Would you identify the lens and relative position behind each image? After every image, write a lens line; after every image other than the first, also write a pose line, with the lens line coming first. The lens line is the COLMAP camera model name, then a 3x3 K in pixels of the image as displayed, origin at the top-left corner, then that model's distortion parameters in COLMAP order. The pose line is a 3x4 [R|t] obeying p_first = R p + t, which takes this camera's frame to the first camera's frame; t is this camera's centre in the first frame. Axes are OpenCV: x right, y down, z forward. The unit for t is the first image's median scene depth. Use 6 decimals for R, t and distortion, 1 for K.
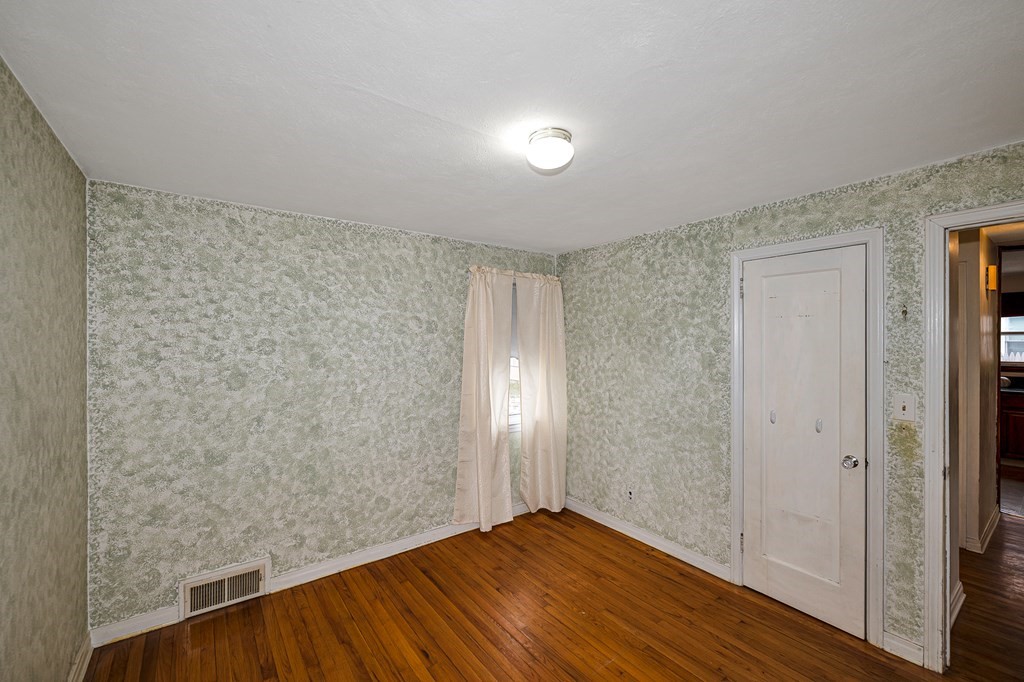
lens RADIAL K [[427.4, 0, 517.9], [0, 427.4, 346.5], [0, 0, 1]] dist [-0.004116, 0.000033]
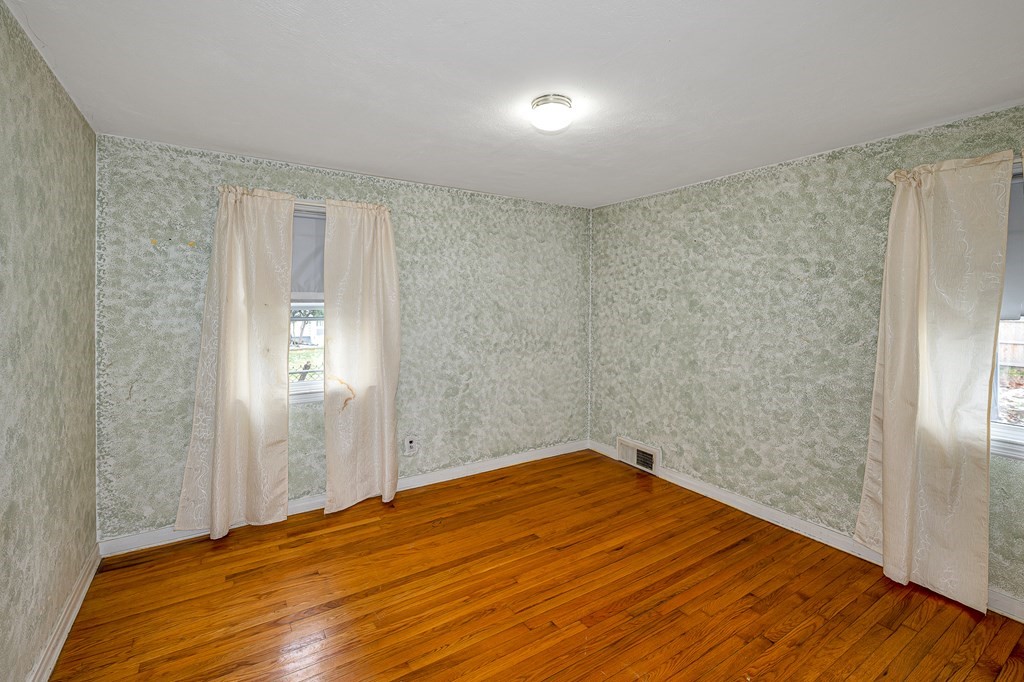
lens RADIAL K [[464.2, 0, 535.4], [0, 464.2, 300.0], [0, 0, 1]] dist [-0.001169, 0.000217]
pose [[-0.051955, 0.006785, -0.998626, 0.830783], [-0.006003, 0.999957, 0.007106, 0.009189], [0.998631, 0.006364, -0.051912, 0.626450]]
